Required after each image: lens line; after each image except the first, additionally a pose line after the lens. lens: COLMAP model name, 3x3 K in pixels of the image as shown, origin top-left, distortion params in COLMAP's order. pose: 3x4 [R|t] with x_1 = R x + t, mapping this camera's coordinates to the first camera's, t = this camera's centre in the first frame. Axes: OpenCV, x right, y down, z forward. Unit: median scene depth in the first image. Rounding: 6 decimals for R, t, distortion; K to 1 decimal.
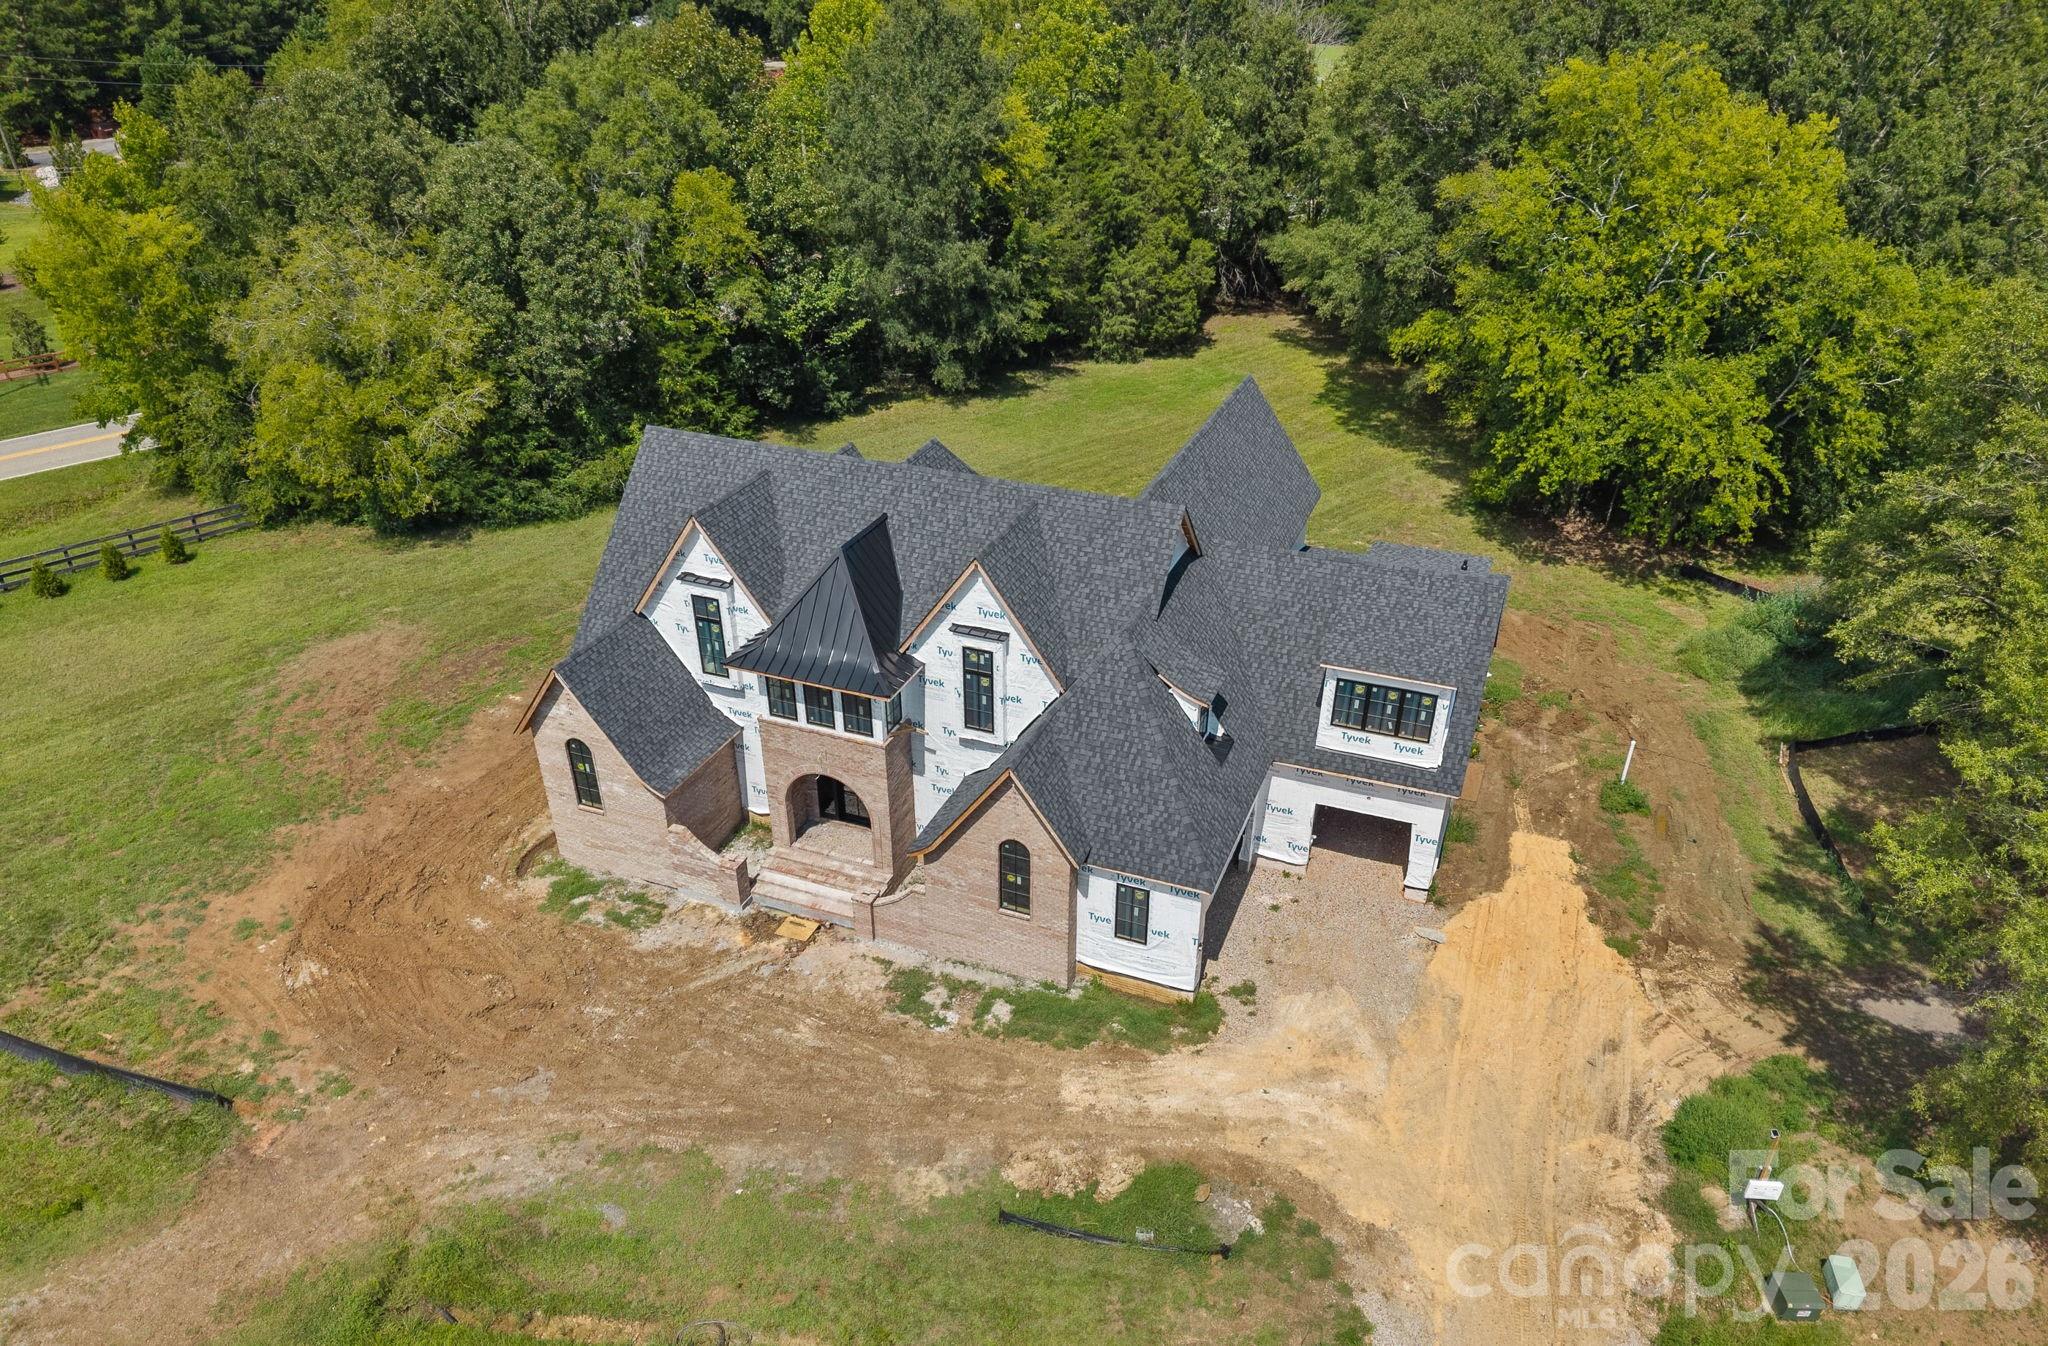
lens RADIAL K [[1366.8, 0, 1058.1], [0, 1366.8, 719.8], [0, 0, 1]] dist [0.001660, 0.003092]
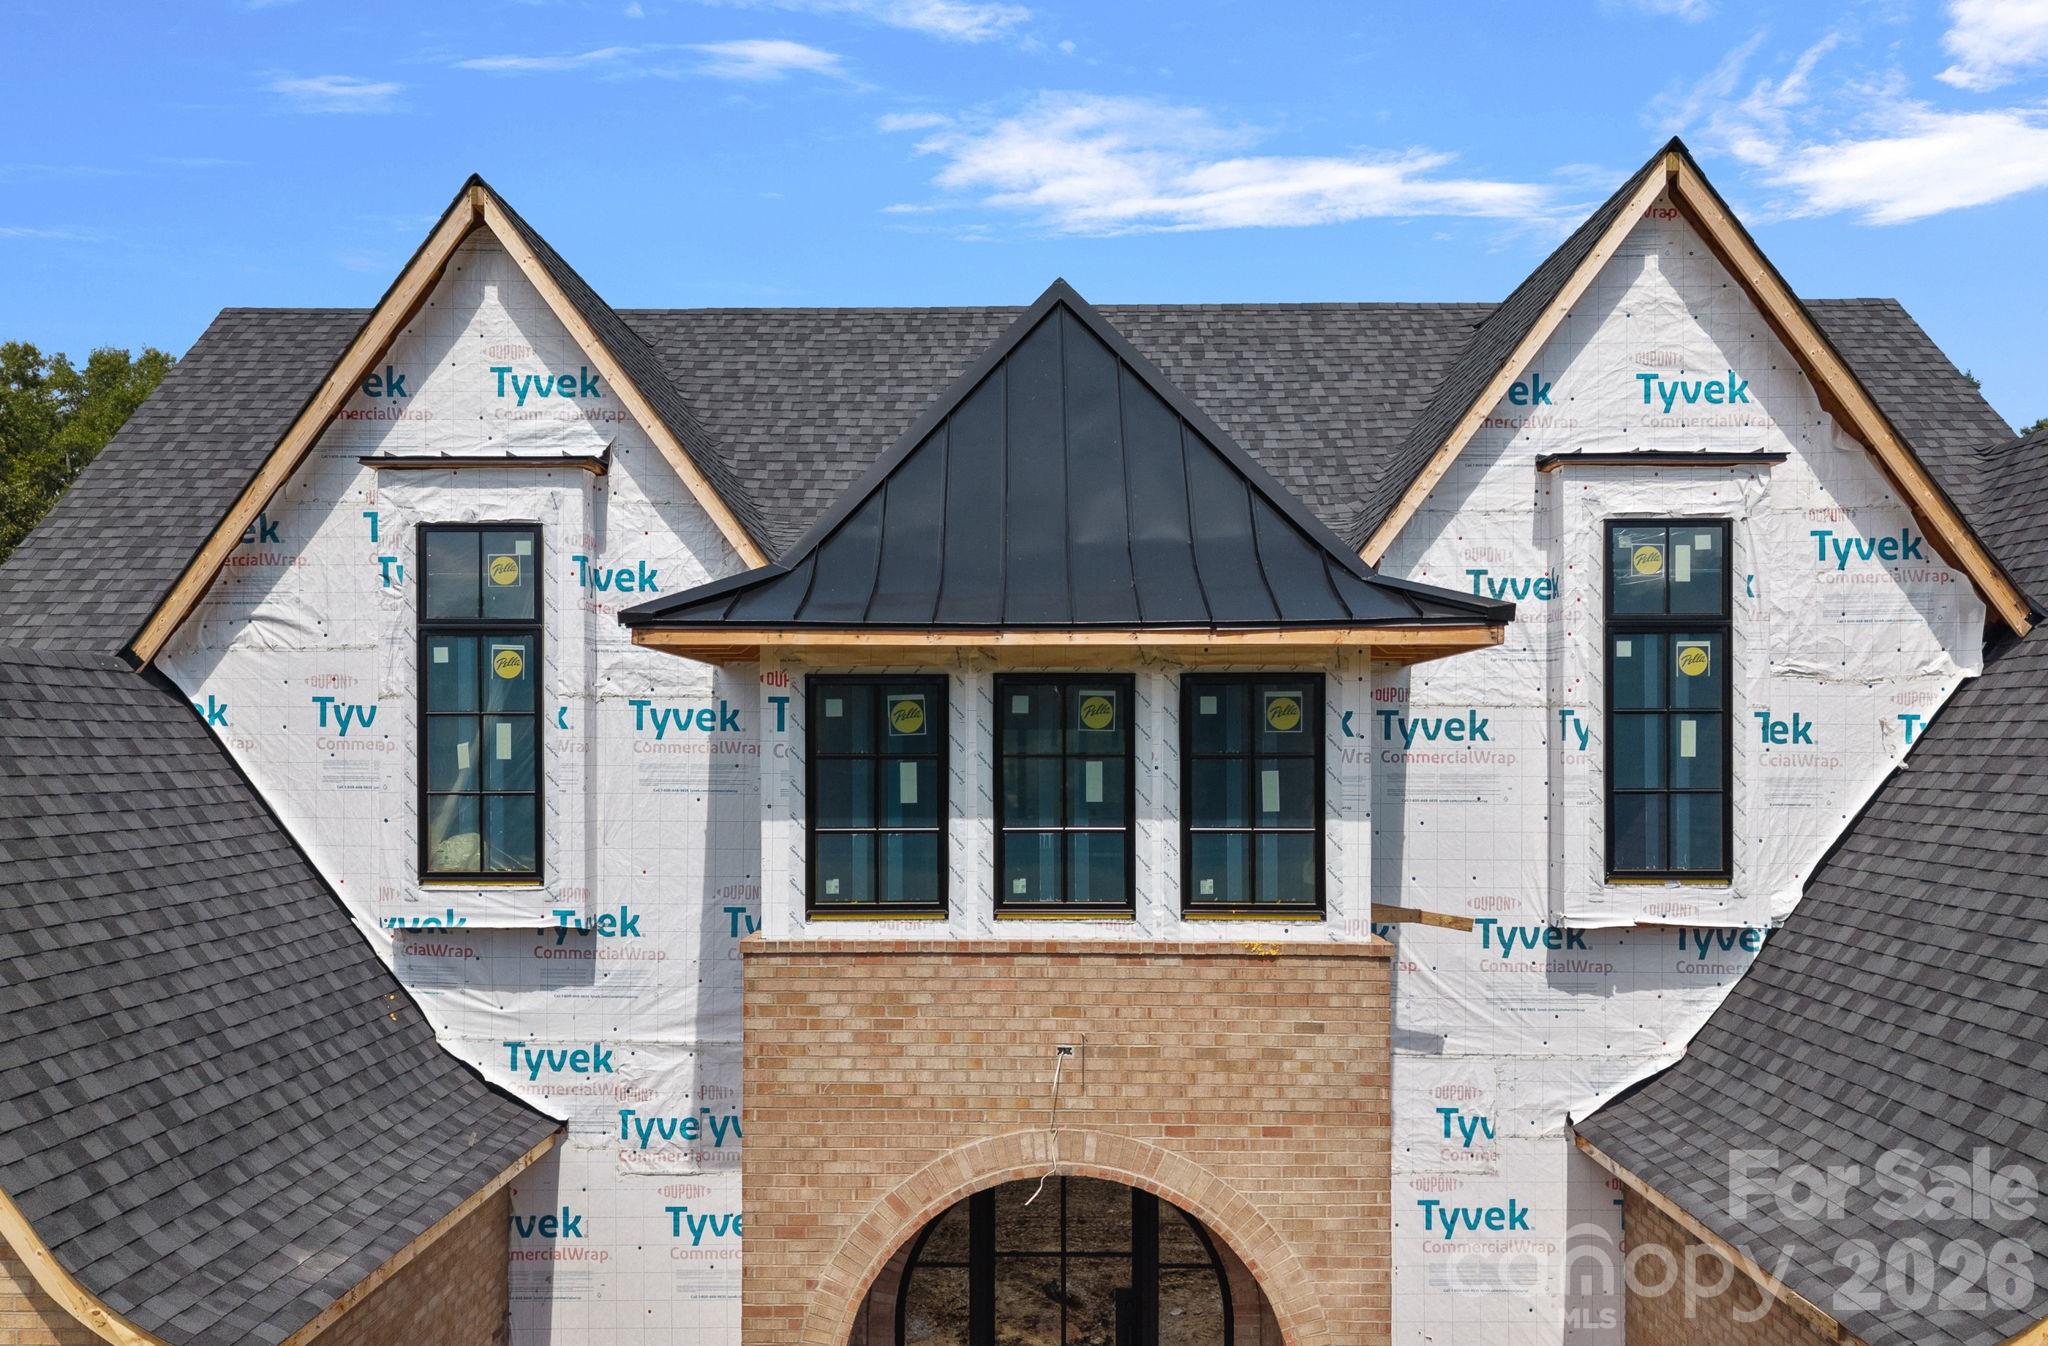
lens RADIAL K [[1452.8, 0, 1028.9], [0, 1452.8, 735.1], [0, 0, 1]] dist [0.009792, 0.000480]
pose [[0.944891, -0.007491, 0.327299, -0.225261], [0.183545, 0.839964, -0.510658, 0.087660], [-0.271094, 0.542591, 0.795049, 0.701193]]
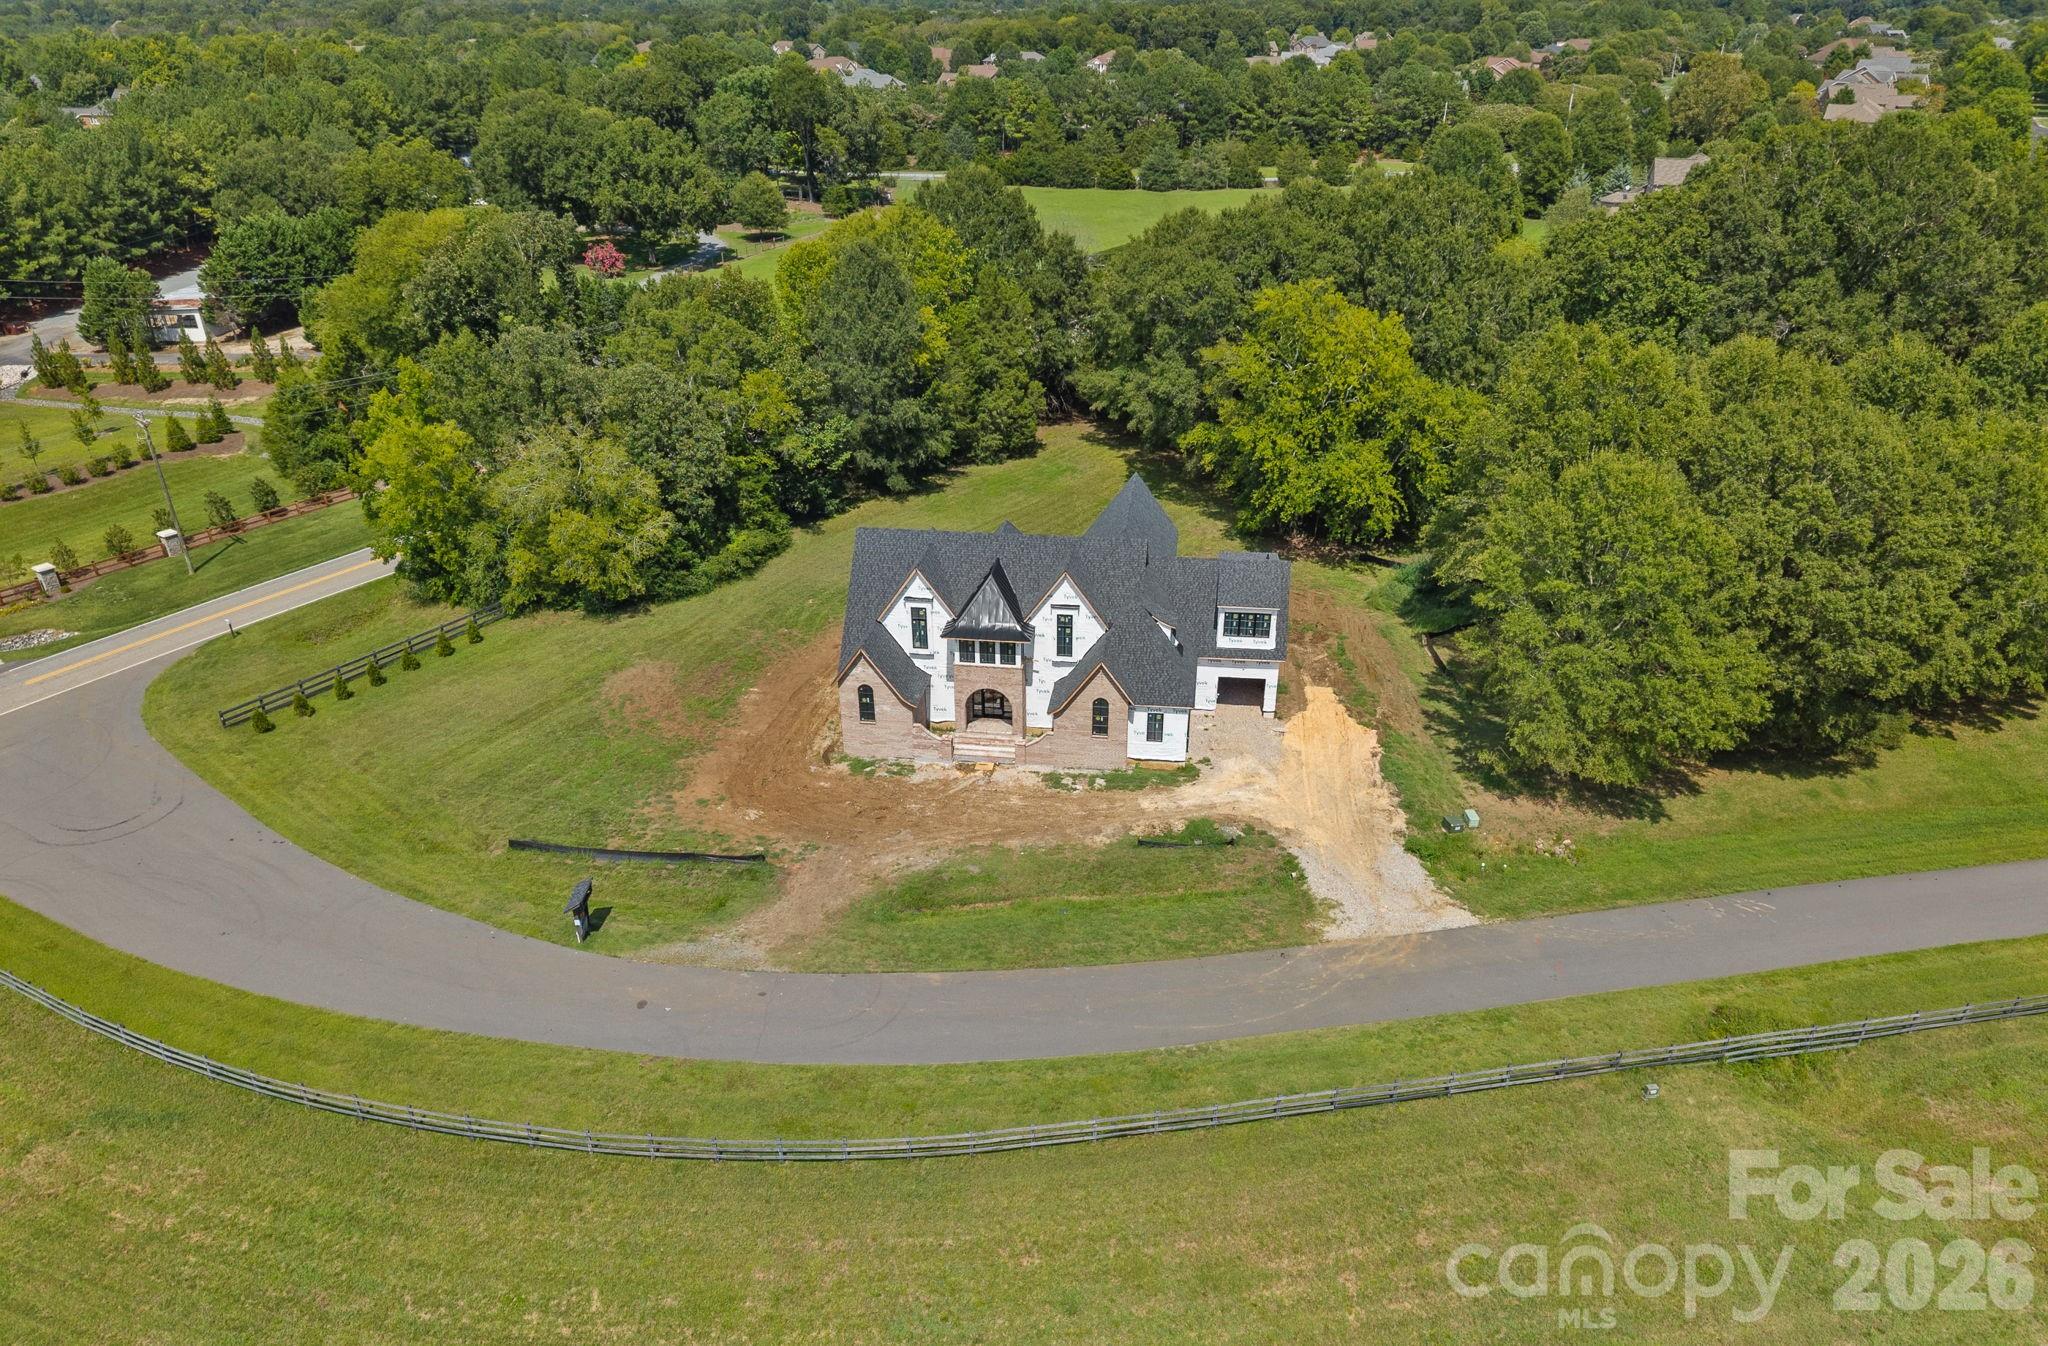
lens RADIAL K [[1452.8, 0, 1028.9], [0, 1452.8, 735.1], [0, 0, 1]] dist [0.009792, 0.000480]
pose [[0.969998, -0.120484, 0.211158, -0.514913], [0.130875, 0.990749, -0.035894, 0.173749], [-0.204880, 0.062452, 0.976793, -0.989044]]
